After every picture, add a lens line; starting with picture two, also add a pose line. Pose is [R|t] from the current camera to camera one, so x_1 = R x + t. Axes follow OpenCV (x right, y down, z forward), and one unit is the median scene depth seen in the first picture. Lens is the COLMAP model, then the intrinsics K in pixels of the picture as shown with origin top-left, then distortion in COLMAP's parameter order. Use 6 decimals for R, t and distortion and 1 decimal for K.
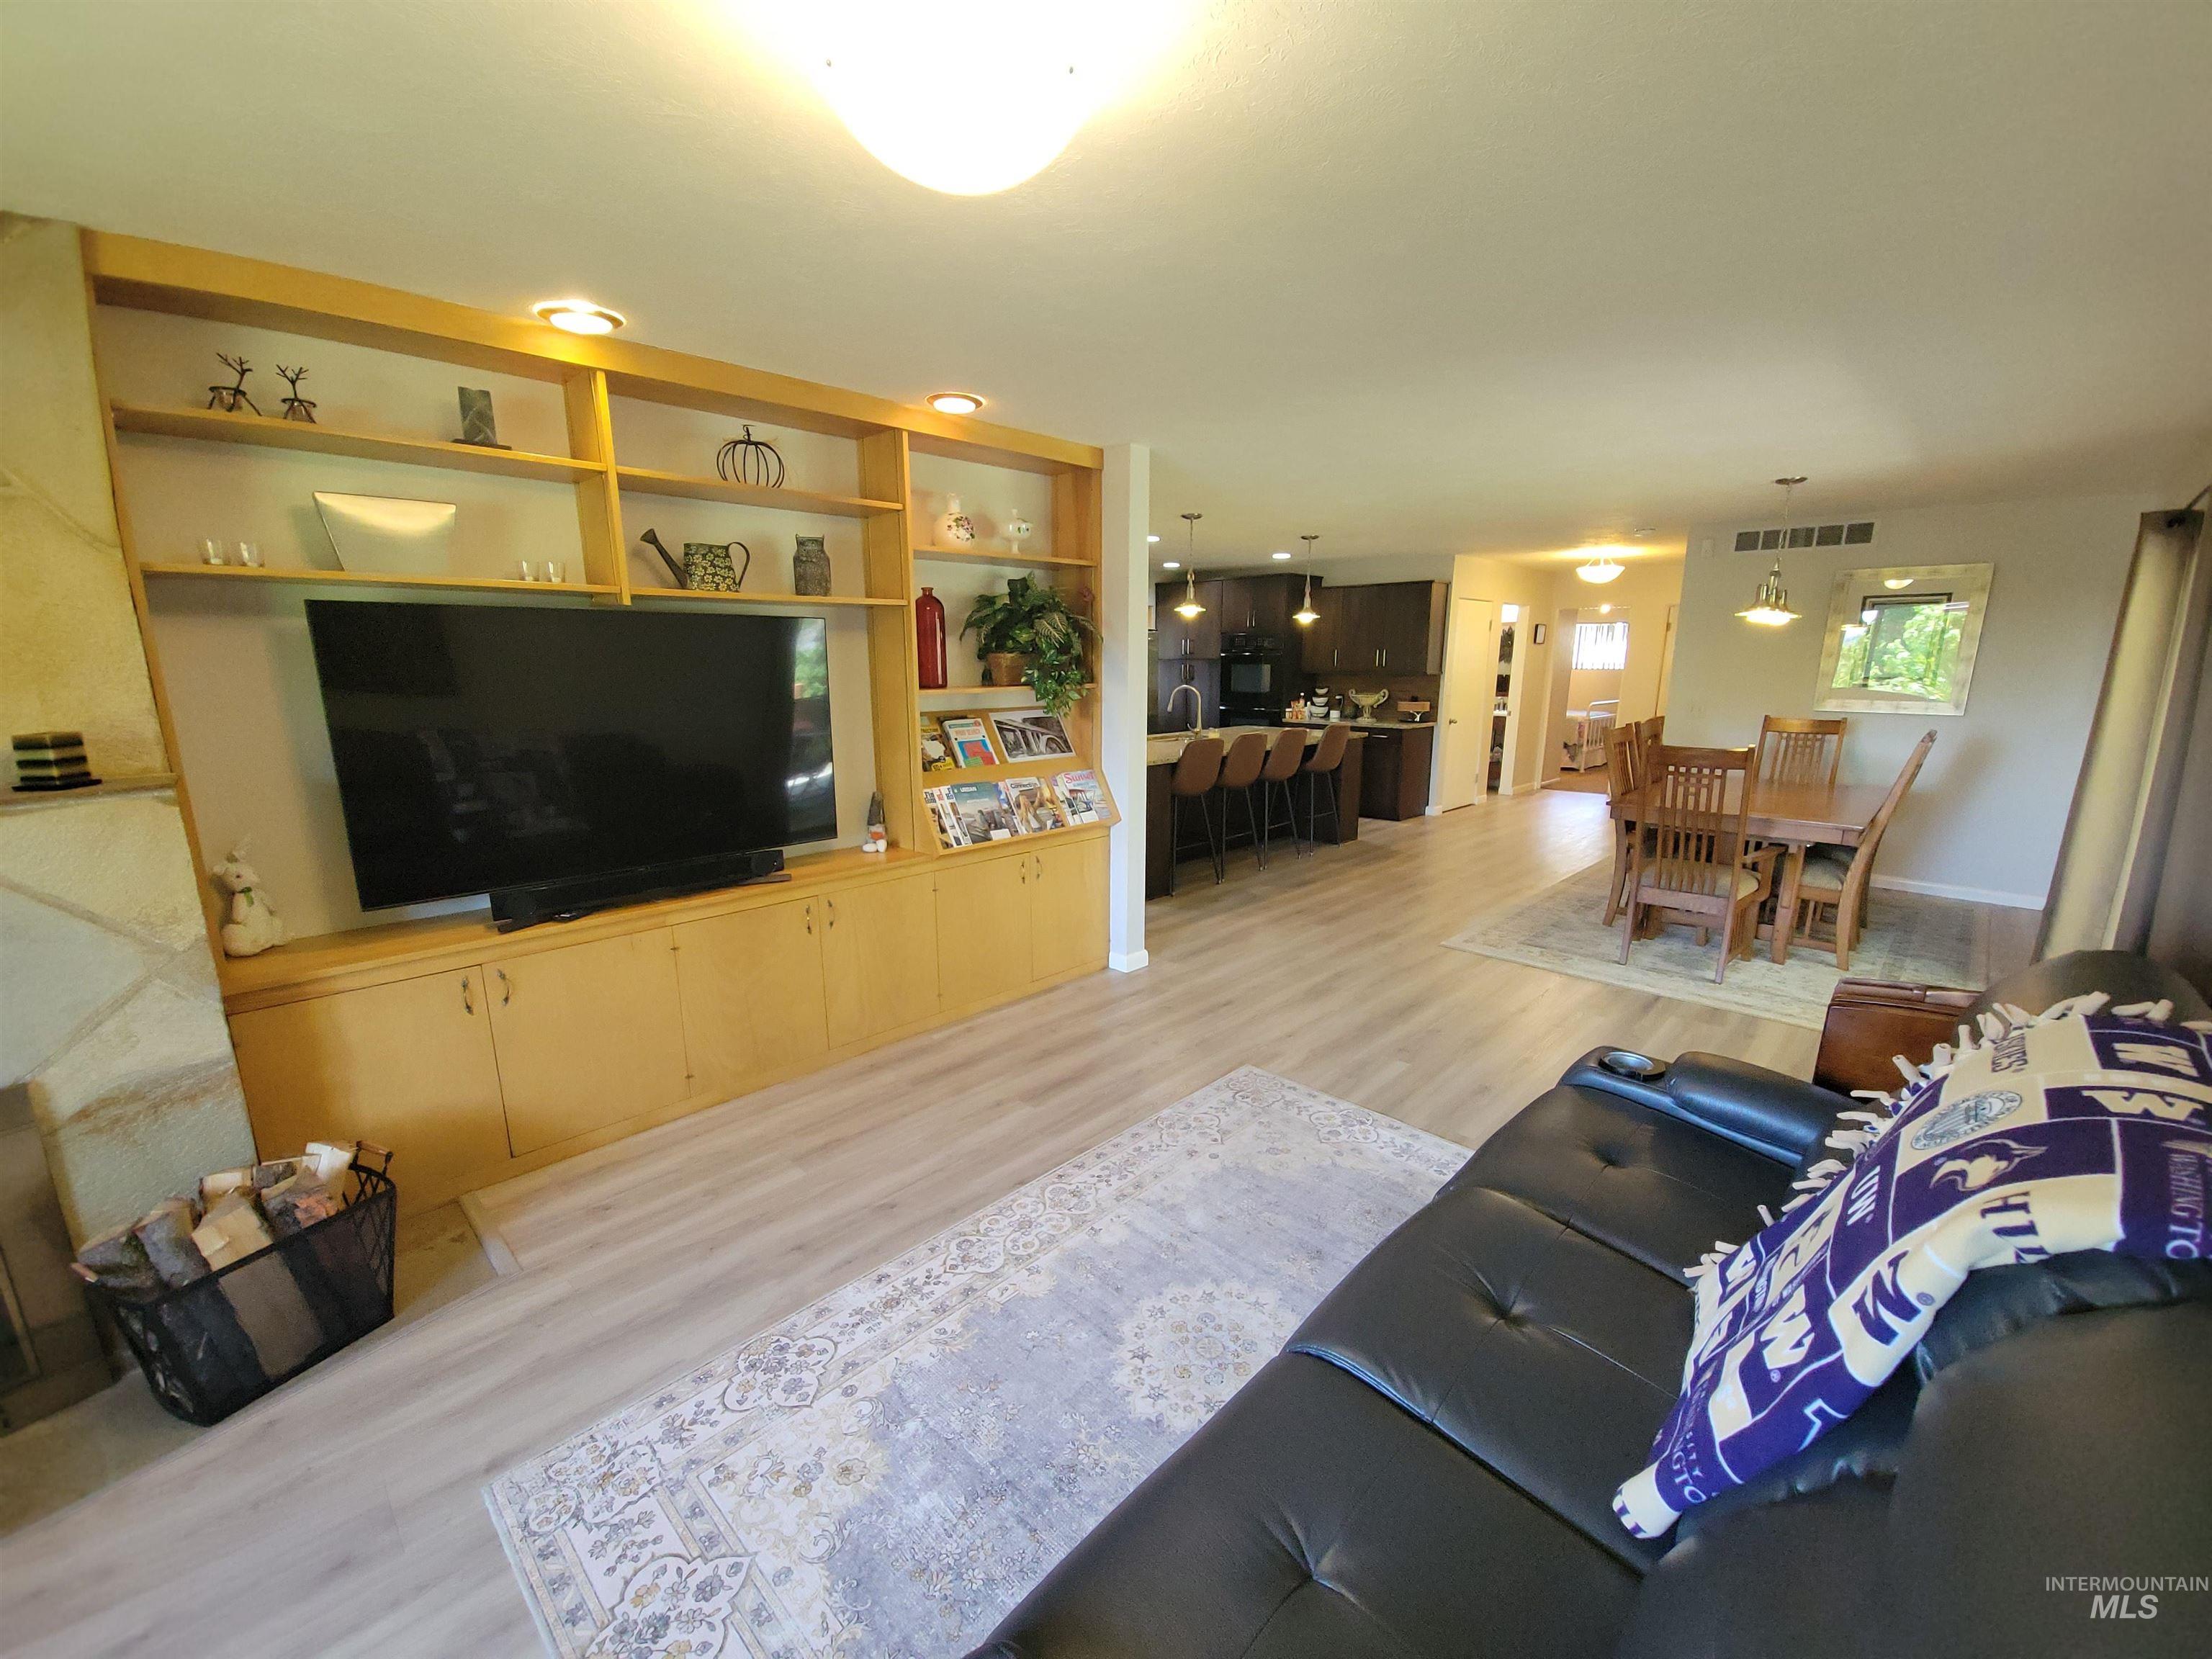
lens RADIAL K [[895.2, 0, 1103.8], [0, 895.2, 858.7], [0, 0, 1]] dist [-0.001613, -0.000241]
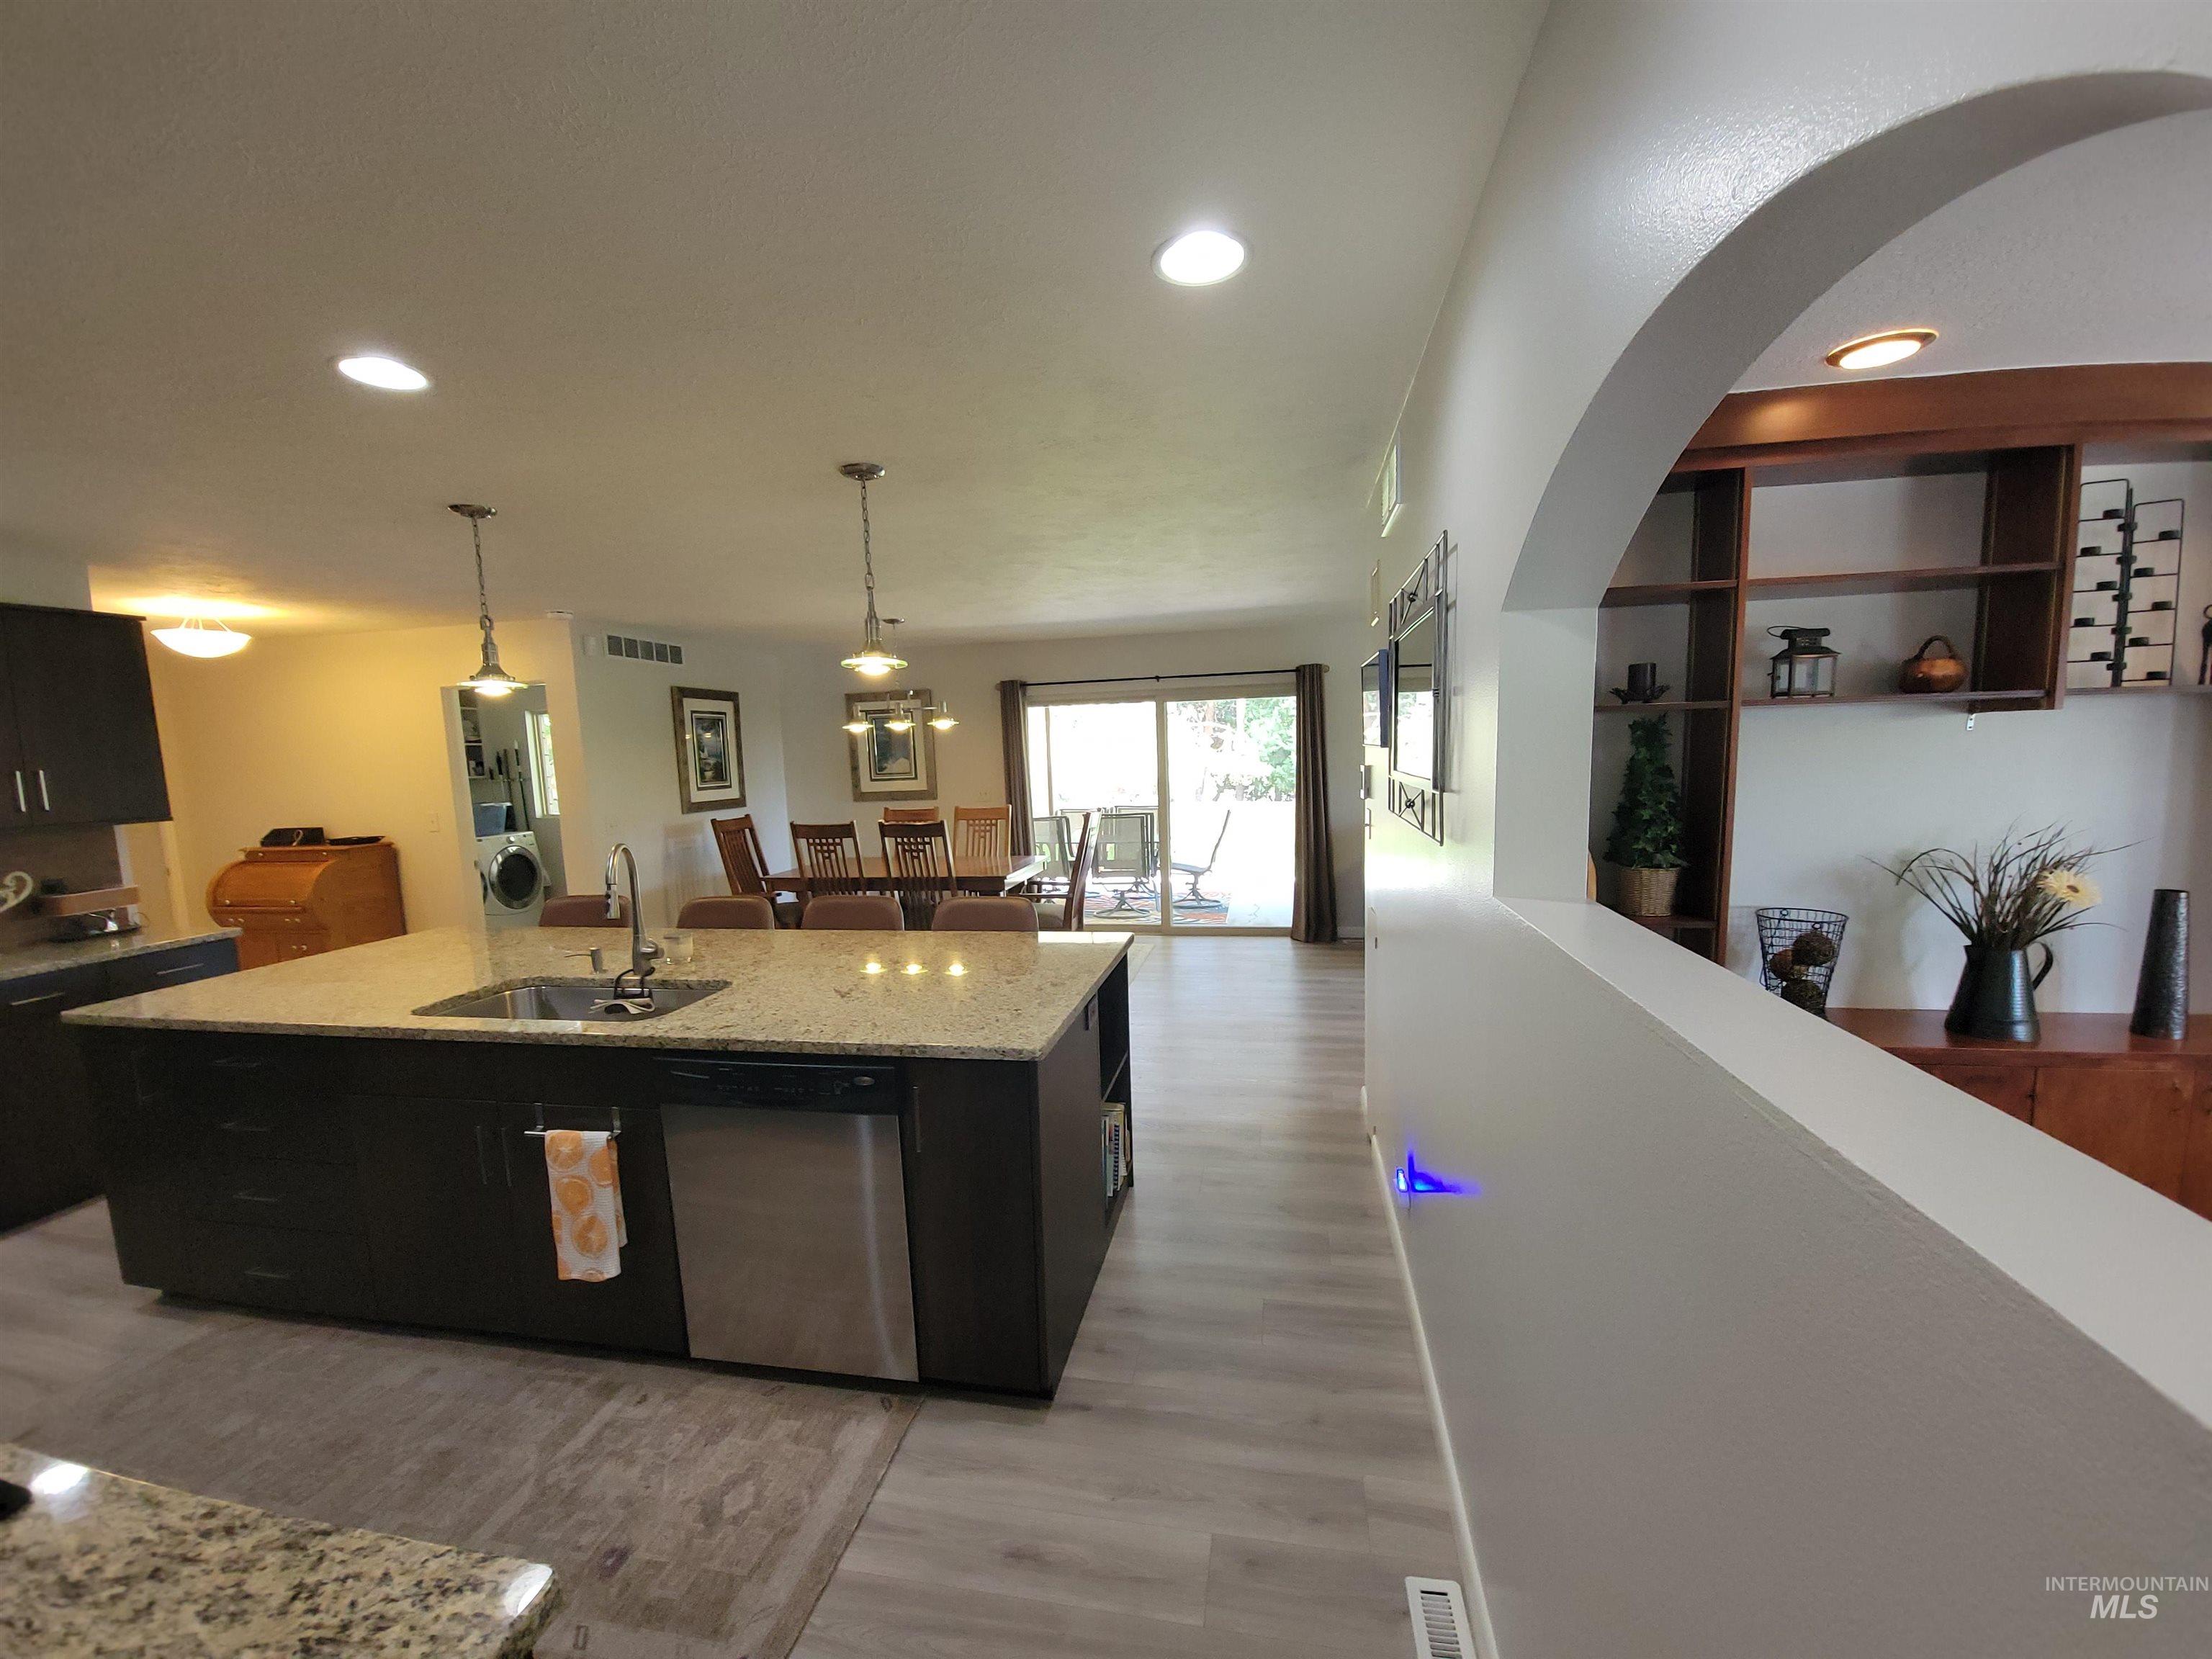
lens RADIAL K [[897.3, 0, 1108.8], [0, 897.3, 859.4], [0, 0, 1]] dist [0.015317, -0.015920]
pose [[-0.542053, -0.082252, 0.836309, -0.317870], [0.217870, 0.947414, 0.234391, -0.210661], [-0.811610, 0.309259, -0.495628, 0.940968]]
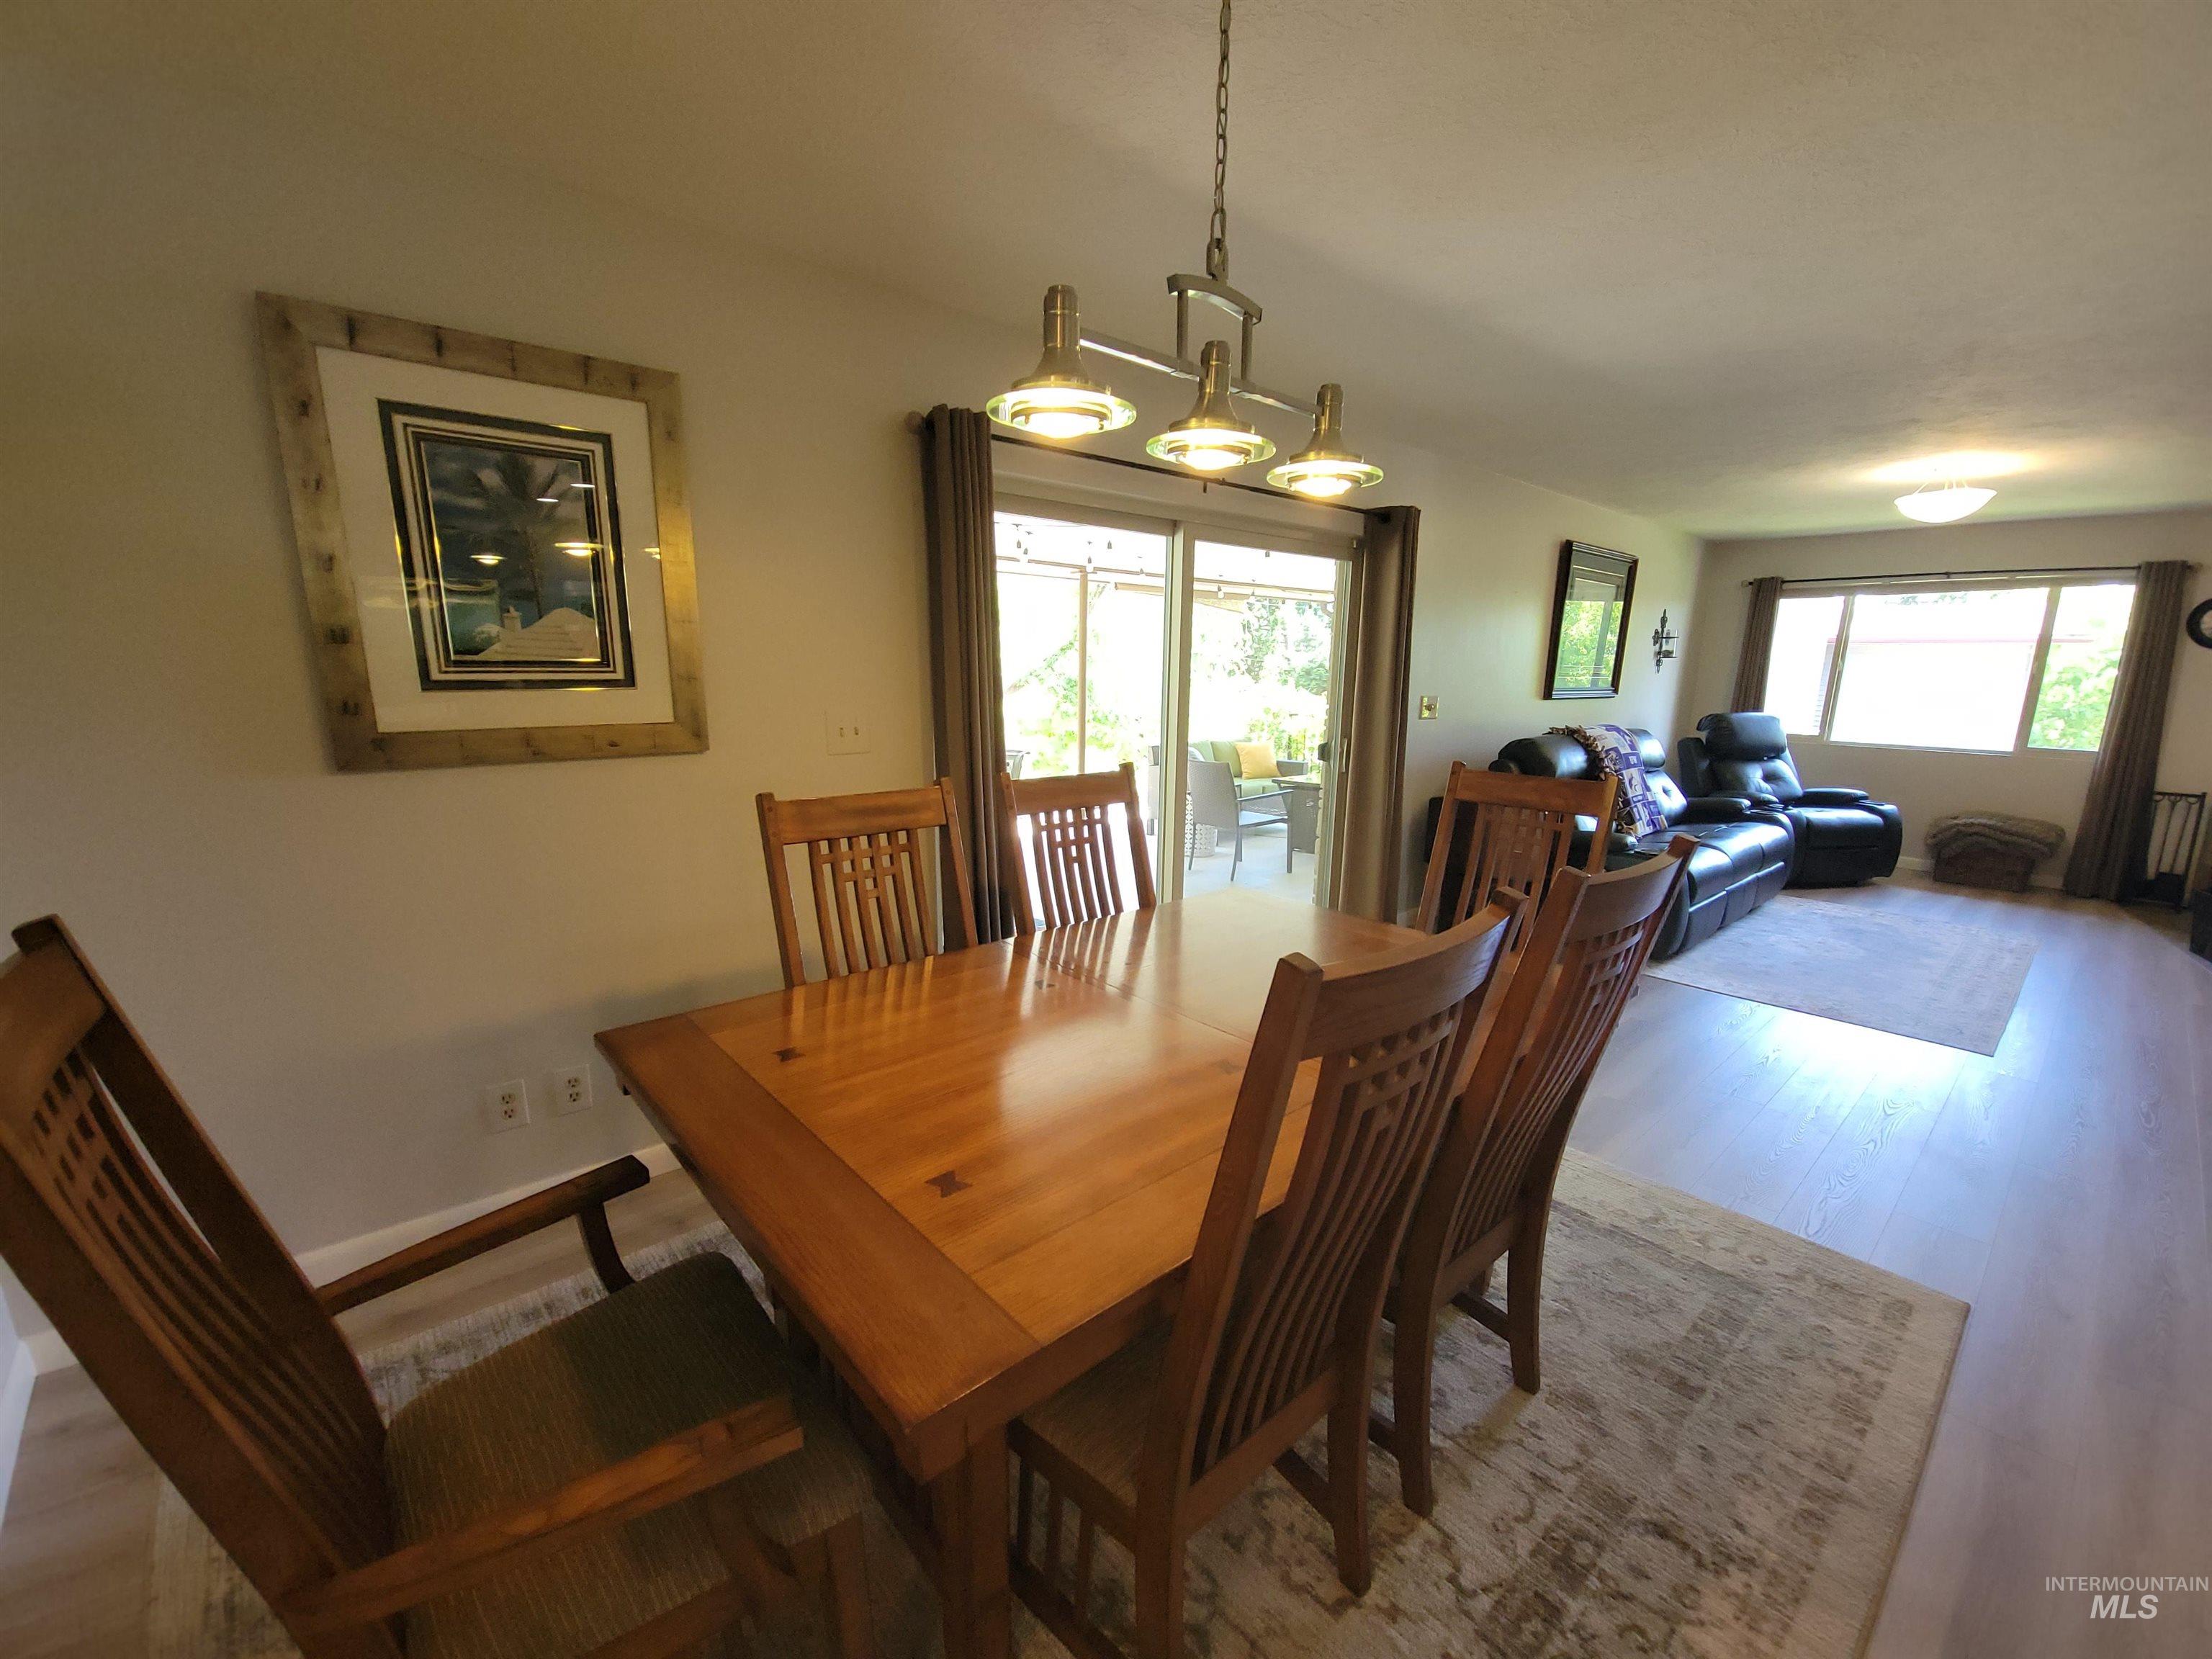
lens RADIAL K [[899.2, 0, 1101.4], [0, 899.2, 858.7], [0, 0, 1]] dist [0.000346, -0.002623]
pose [[-0.996530, -0.033249, 0.076306, 0.492218], [0.002087, 0.906480, 0.422244, -0.178872], [-0.083209, 0.420938, -0.903265, 0.864999]]
